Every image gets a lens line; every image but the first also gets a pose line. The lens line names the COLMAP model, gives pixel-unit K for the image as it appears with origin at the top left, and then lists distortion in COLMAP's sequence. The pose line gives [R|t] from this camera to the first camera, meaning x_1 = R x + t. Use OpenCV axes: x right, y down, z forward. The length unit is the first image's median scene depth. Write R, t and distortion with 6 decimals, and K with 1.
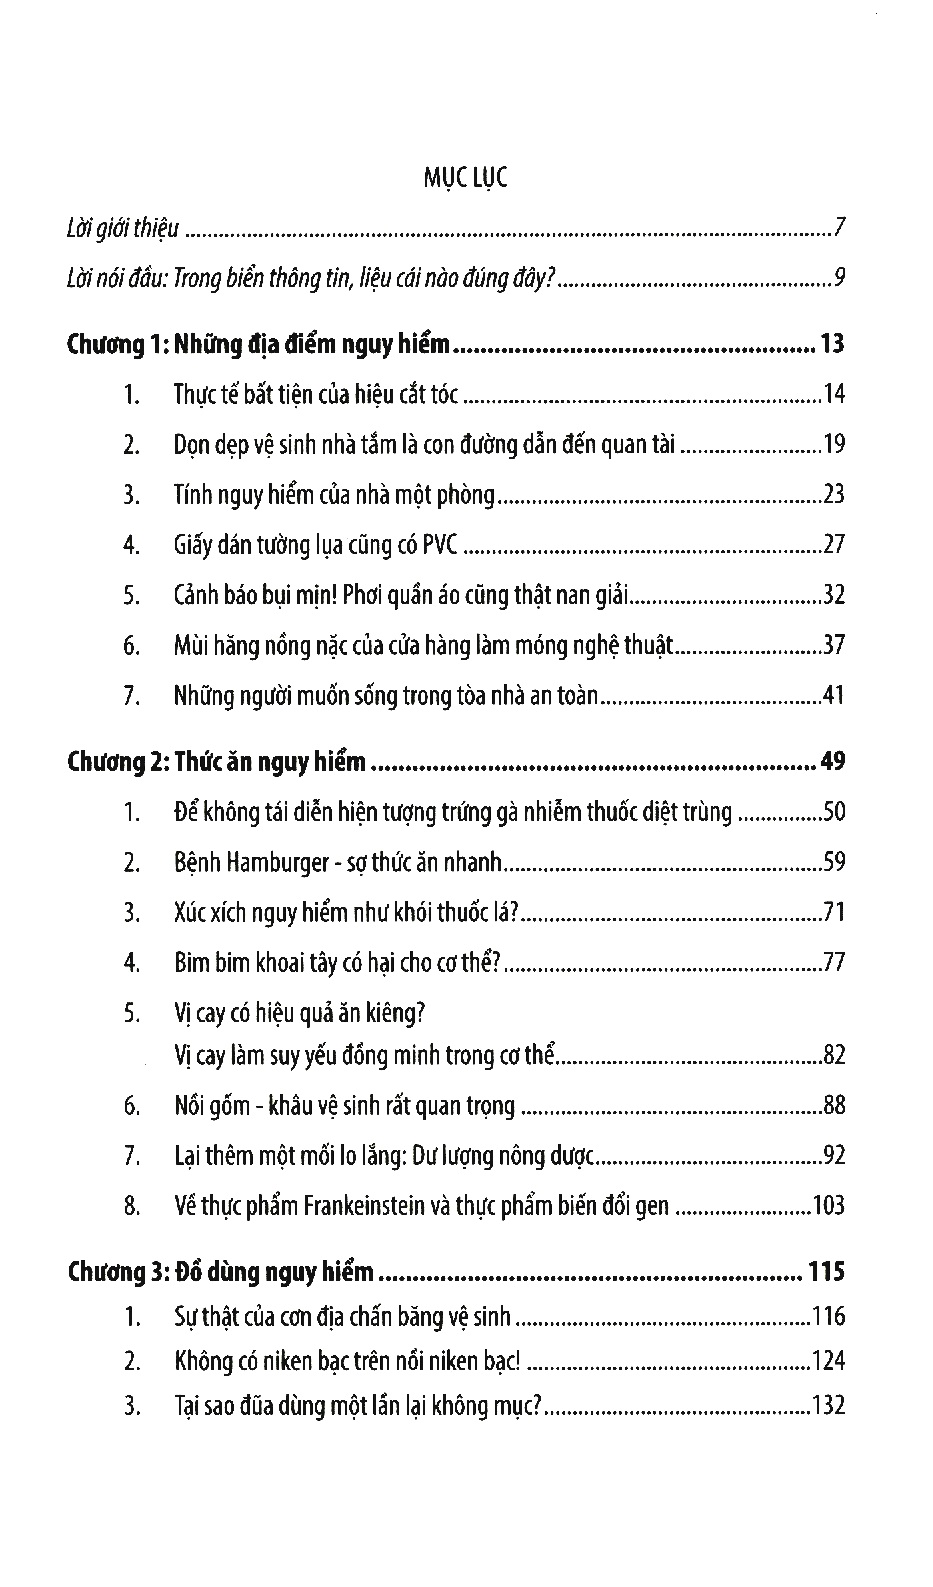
lens RADIAL K [[1278.7, 0, 466.5], [0, 1278.7, 793.5], [0, 0, 1]] dist [0.004915, 0.000896]
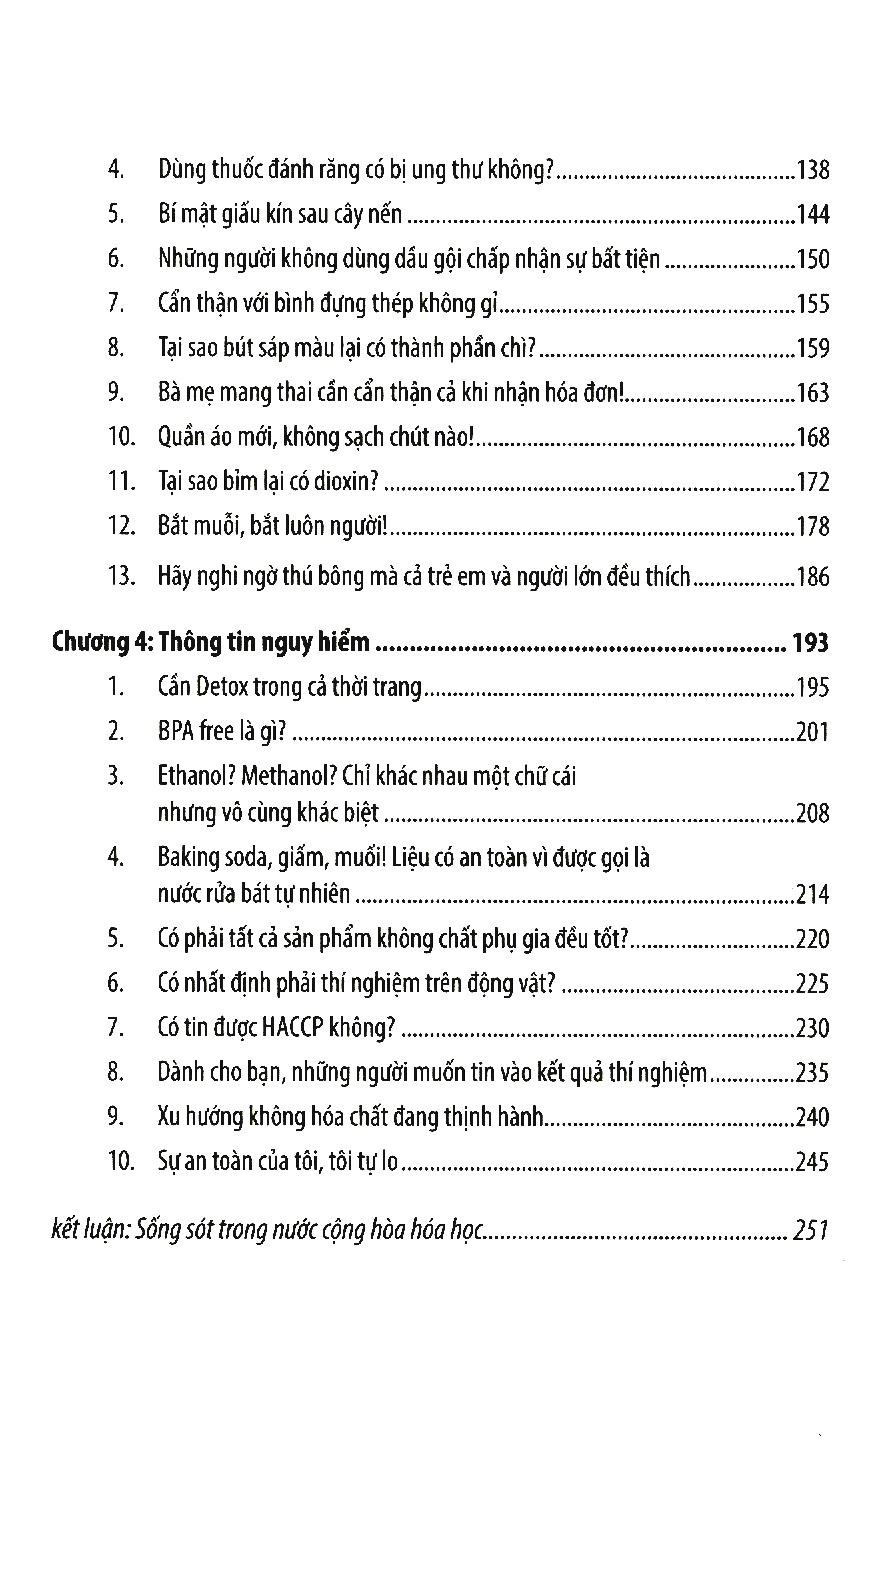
lens RADIAL K [[1278.6, 0, 444.0], [0, 1278.6, 797.0], [0, 0, 1]] dist [0.003870, -0.008824]
pose [[0.999988, 0.001446, -0.004661, 0.000228], [-0.001461, 0.999993, -0.003327, 0.327497], [0.004656, 0.003334, 0.999984, 0.000994]]
